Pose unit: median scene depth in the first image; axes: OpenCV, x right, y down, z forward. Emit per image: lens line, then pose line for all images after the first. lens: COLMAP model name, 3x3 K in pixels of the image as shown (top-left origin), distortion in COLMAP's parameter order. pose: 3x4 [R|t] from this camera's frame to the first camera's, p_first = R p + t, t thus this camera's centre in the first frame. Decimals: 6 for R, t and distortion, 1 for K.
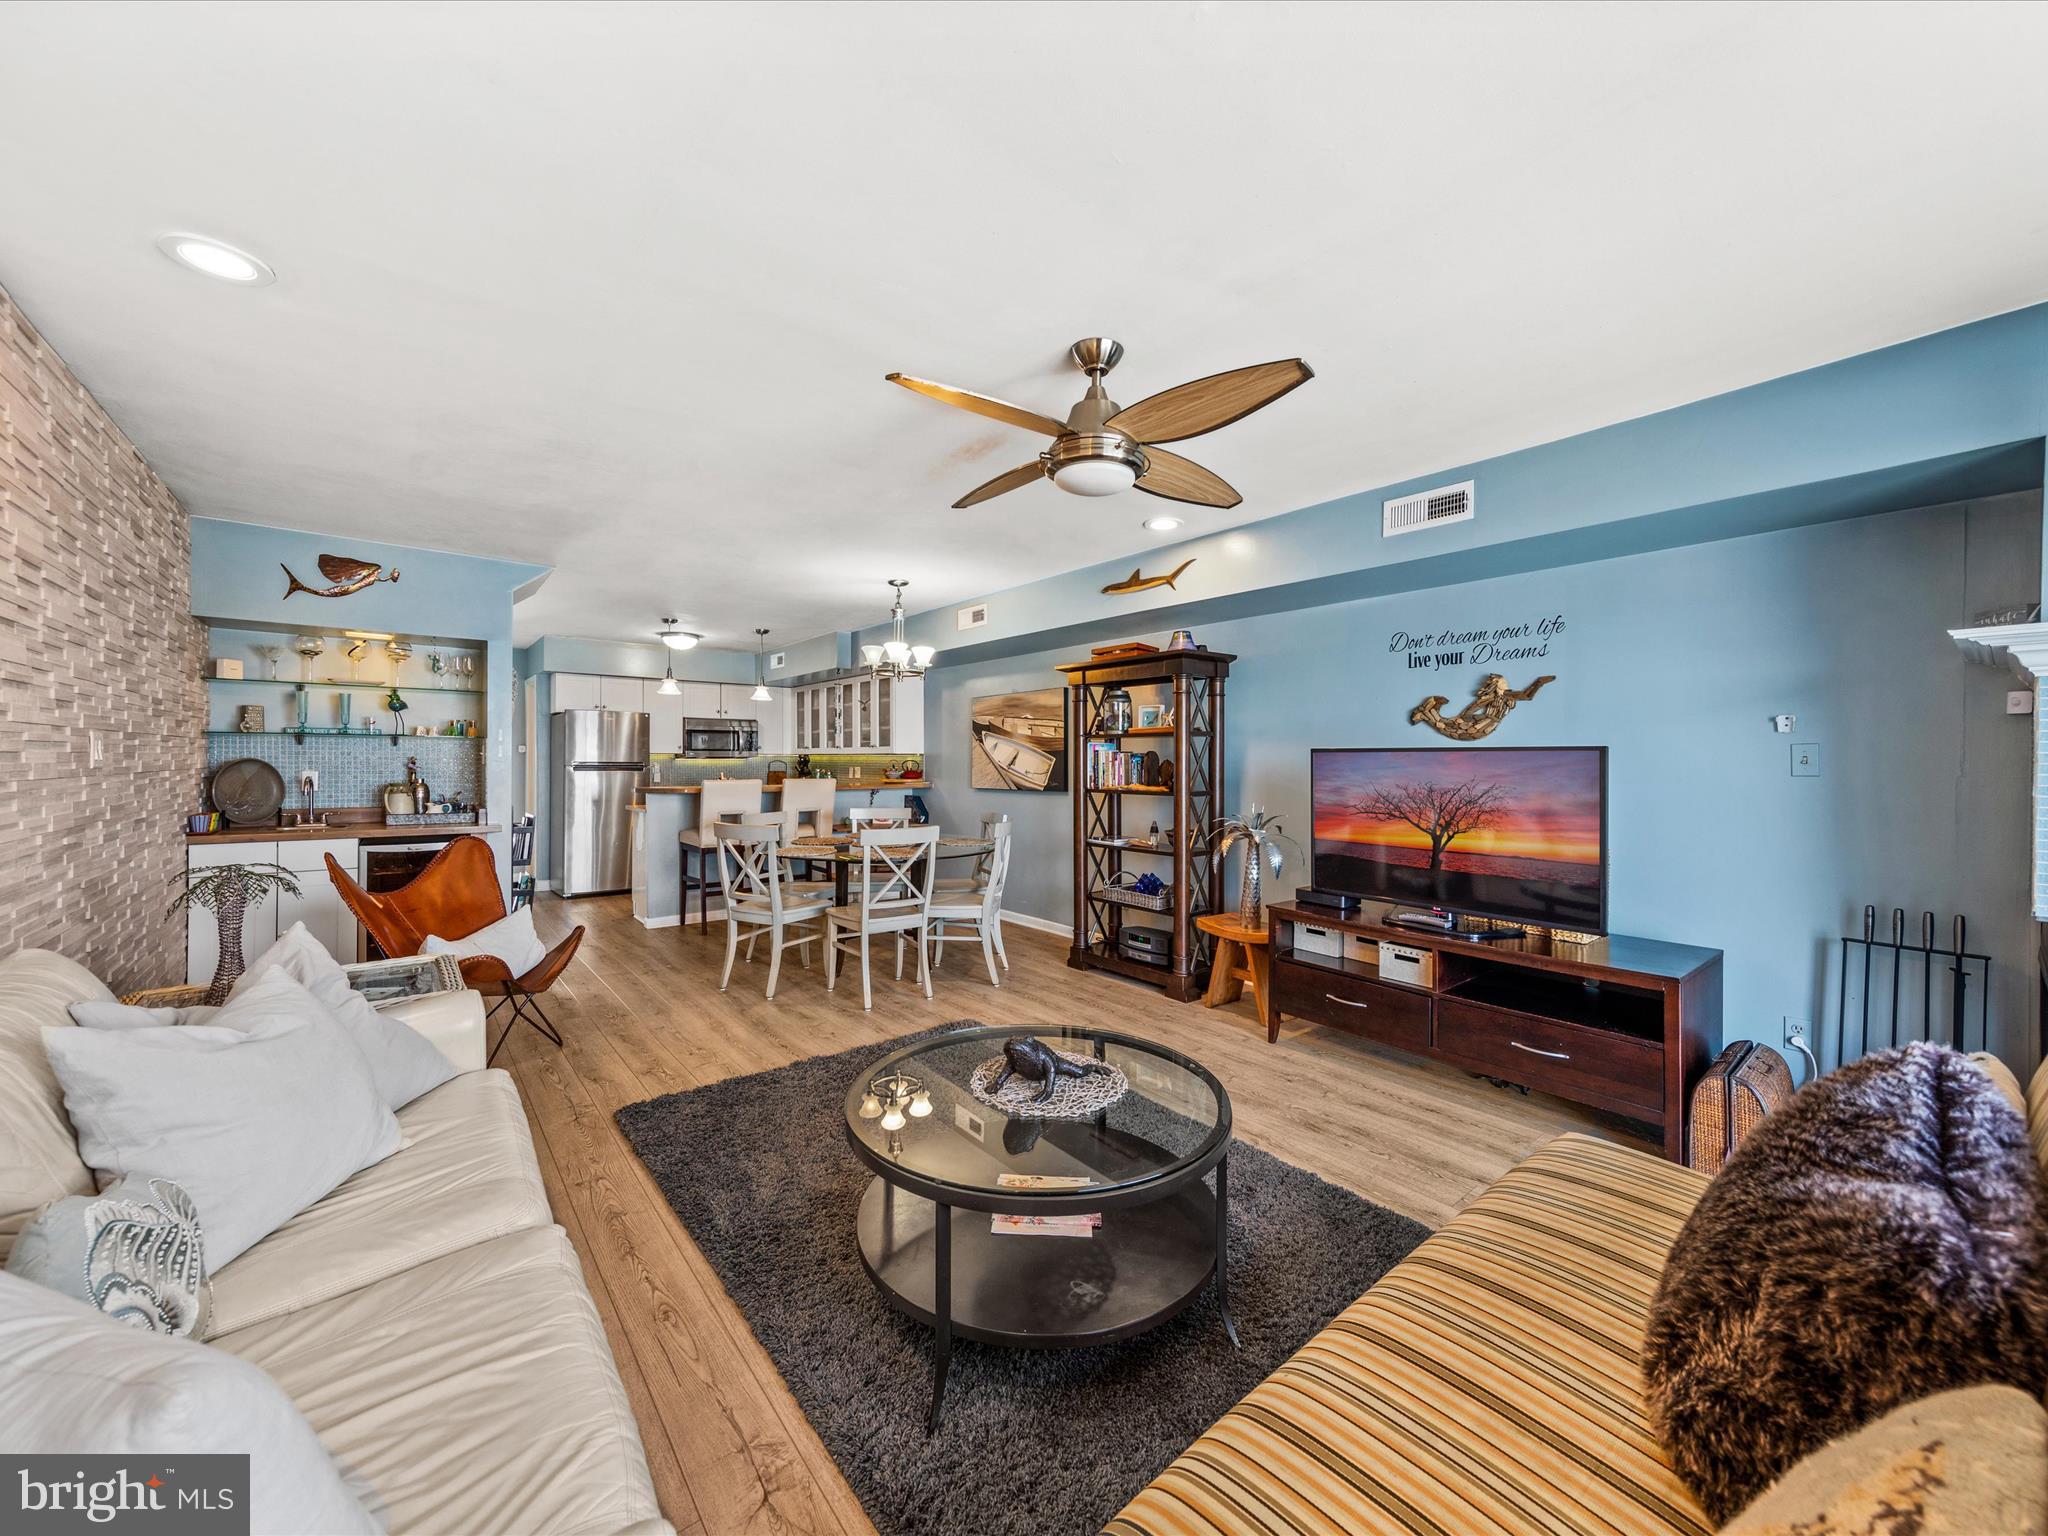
lens RADIAL K [[773.4, 0, 1028.1], [0, 773.4, 766.2], [0, 0, 1]] dist [0.006542, -0.000506]
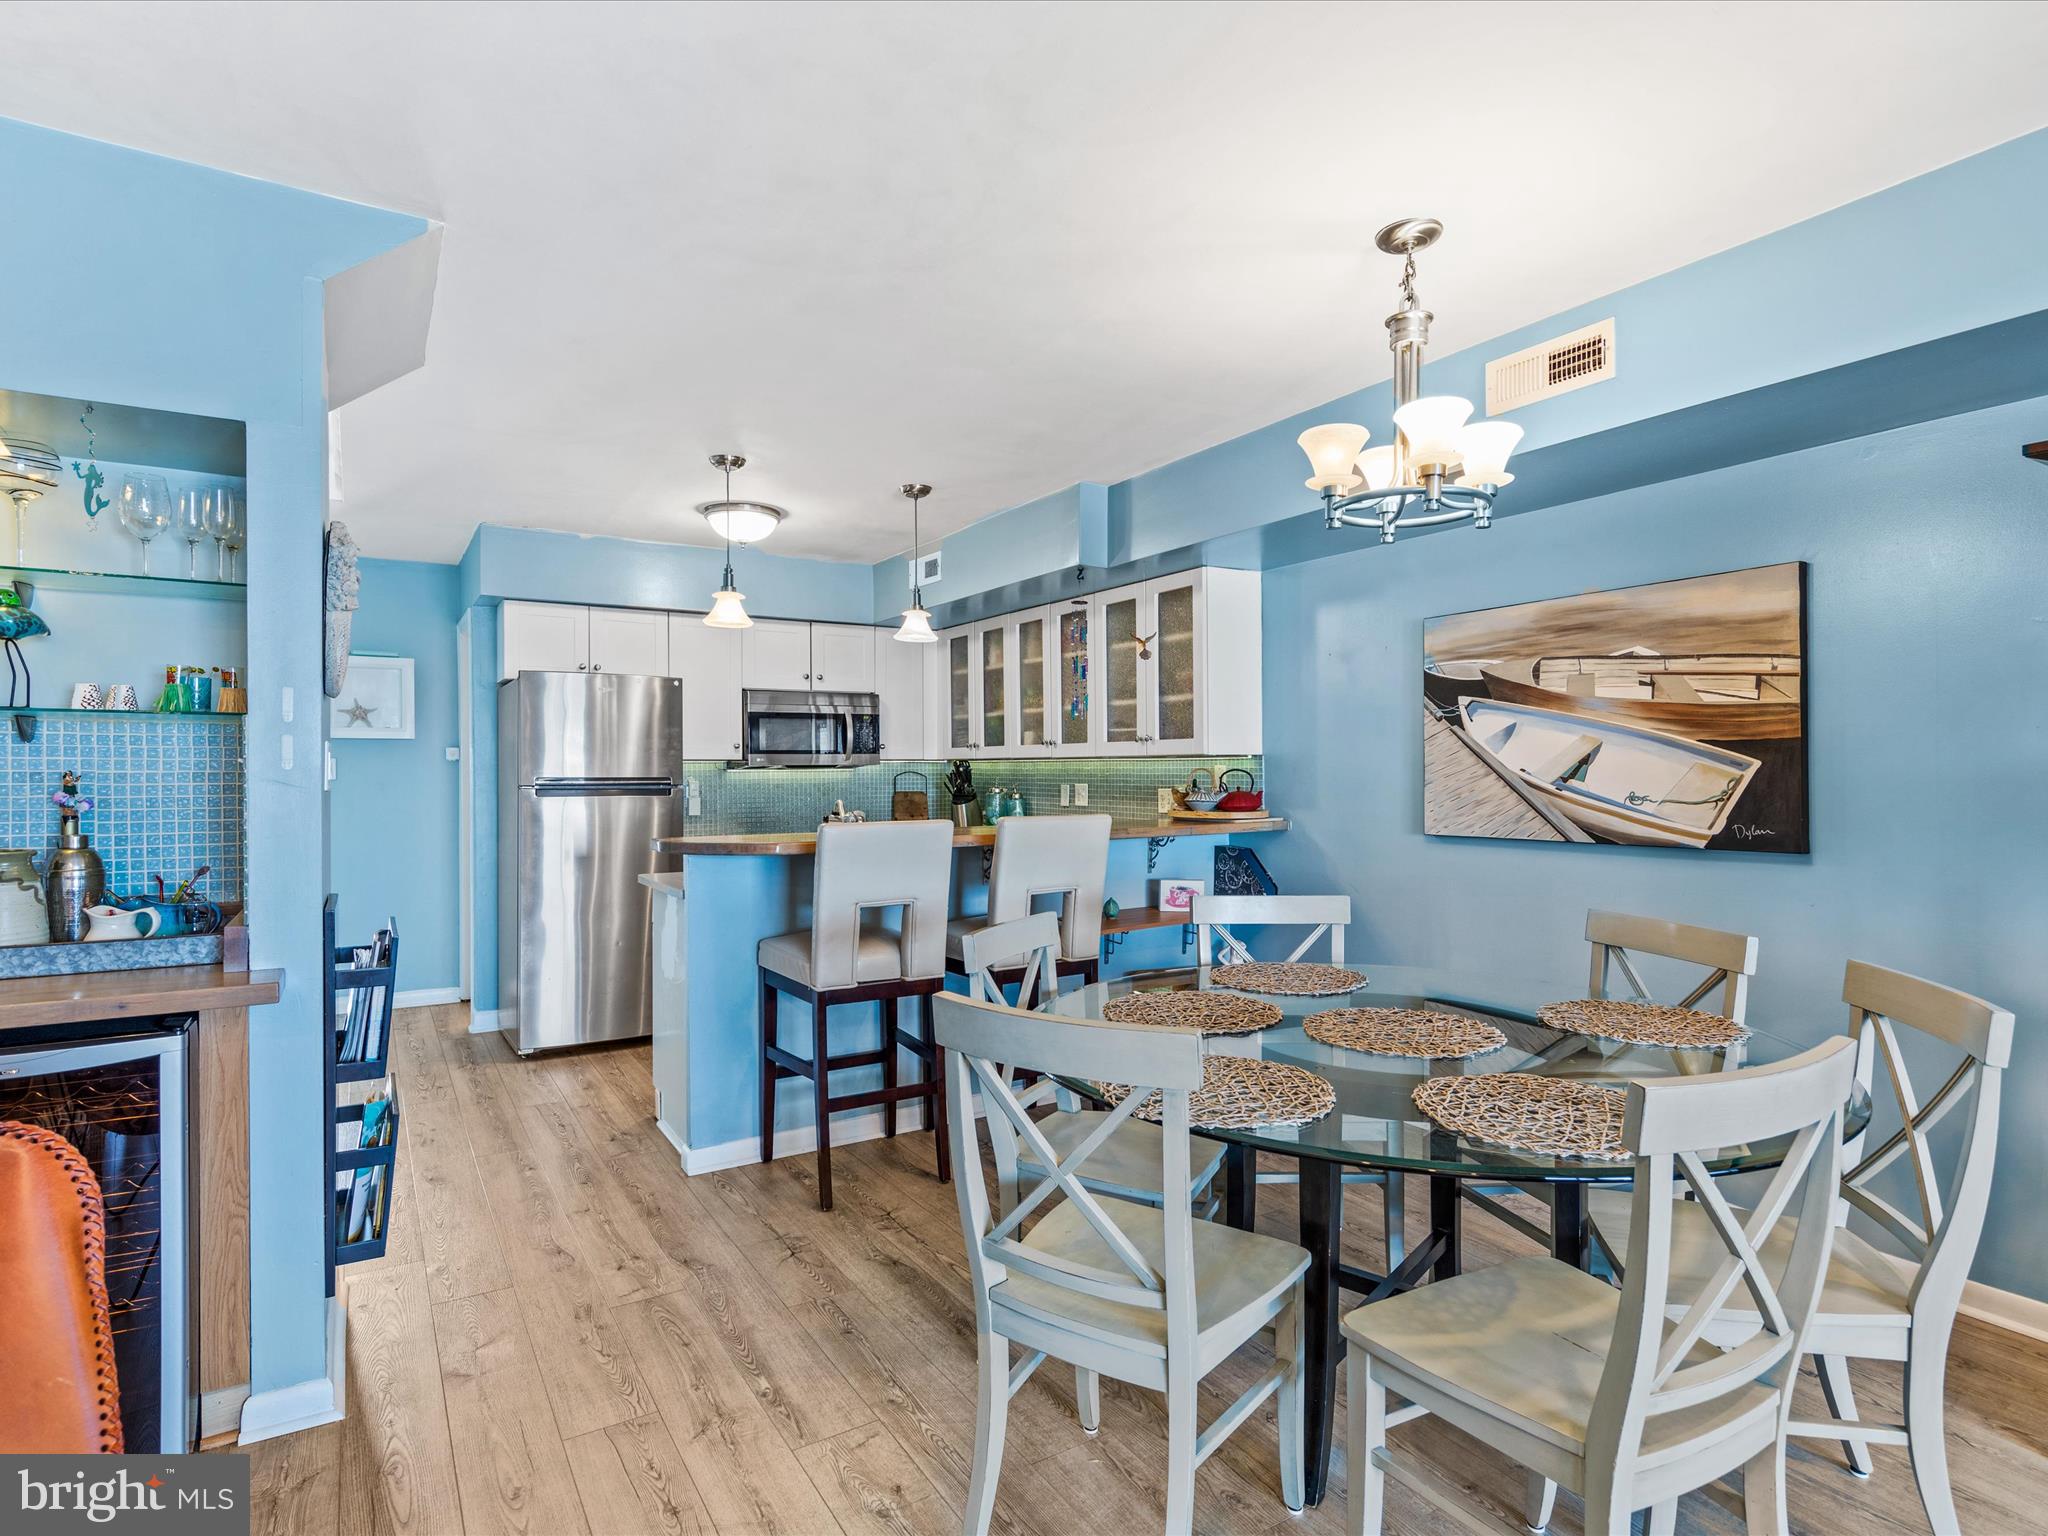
lens RADIAL K [[1069.6, 0, 1027.0], [0, 1069.6, 777.7], [0, 0, 1]] dist [0.001618, 0.000031]
pose [[0.991972, -0.007472, -0.126237, -0.228981], [0.007627, 0.999971, 0.000746, -0.004953], [0.126227, -0.001703, 0.992000, 0.434960]]
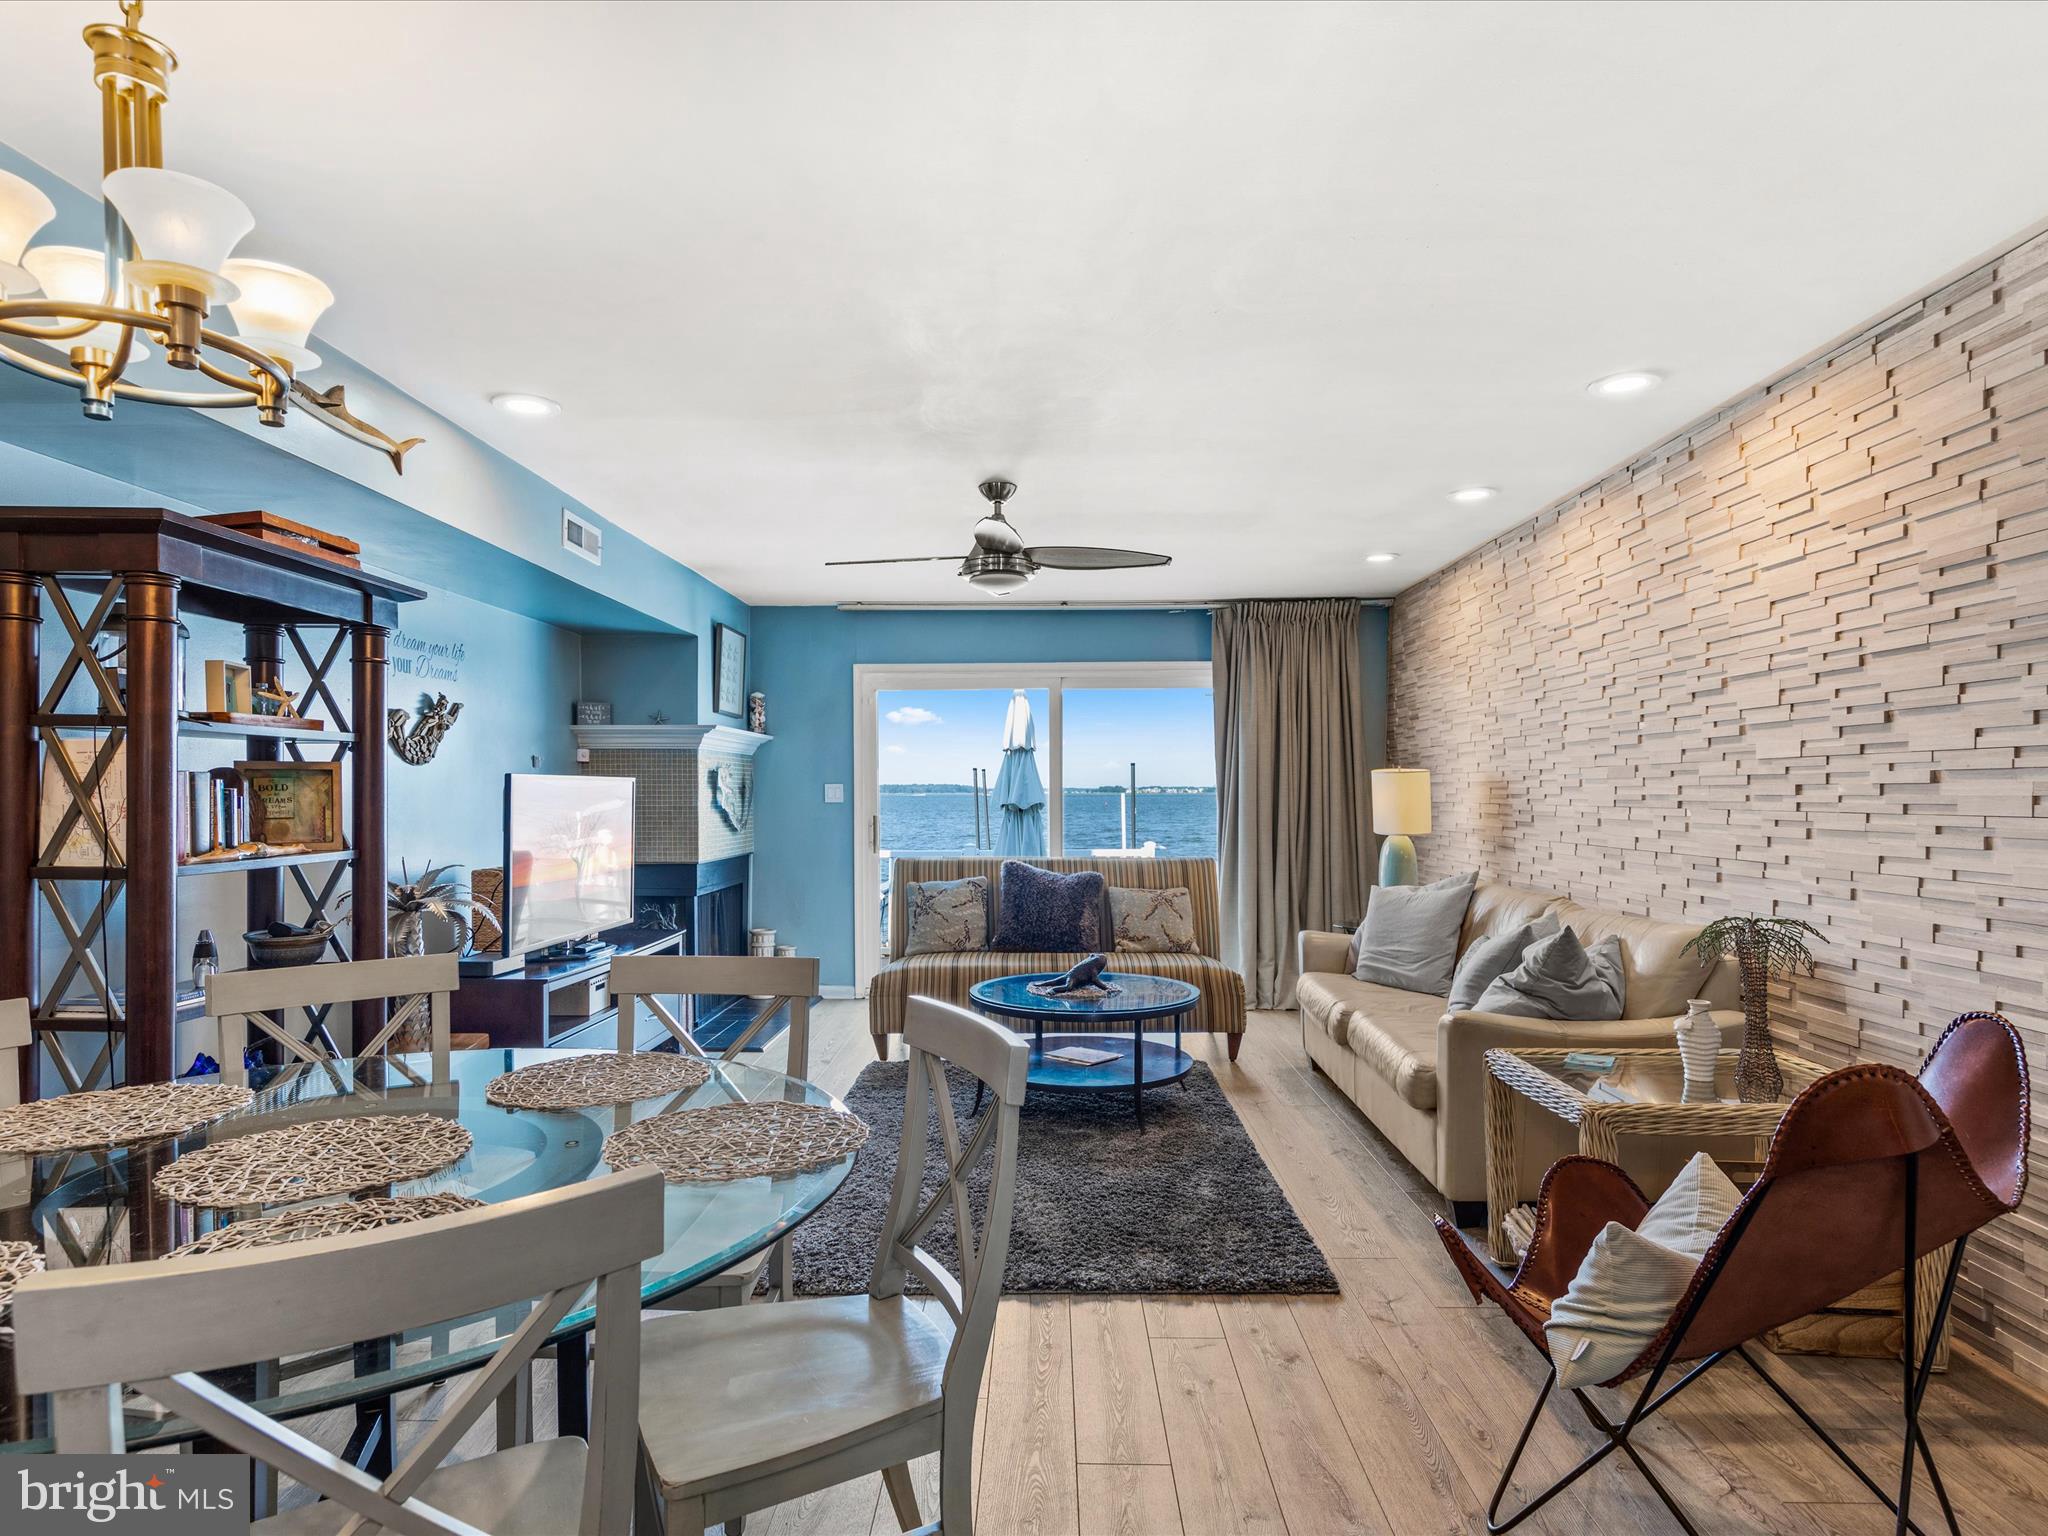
lens RADIAL K [[1133.4, 0, 1023.6], [0, 1133.4, 810.6], [0, 0, 1]] dist [0.008053, 0.000123]
pose [[-0.759987, -0.015164, 0.649762, -0.448561], [0.002496, 0.999652, 0.026249, -0.008356], [-0.649934, 0.021571, -0.759685, 0.897941]]
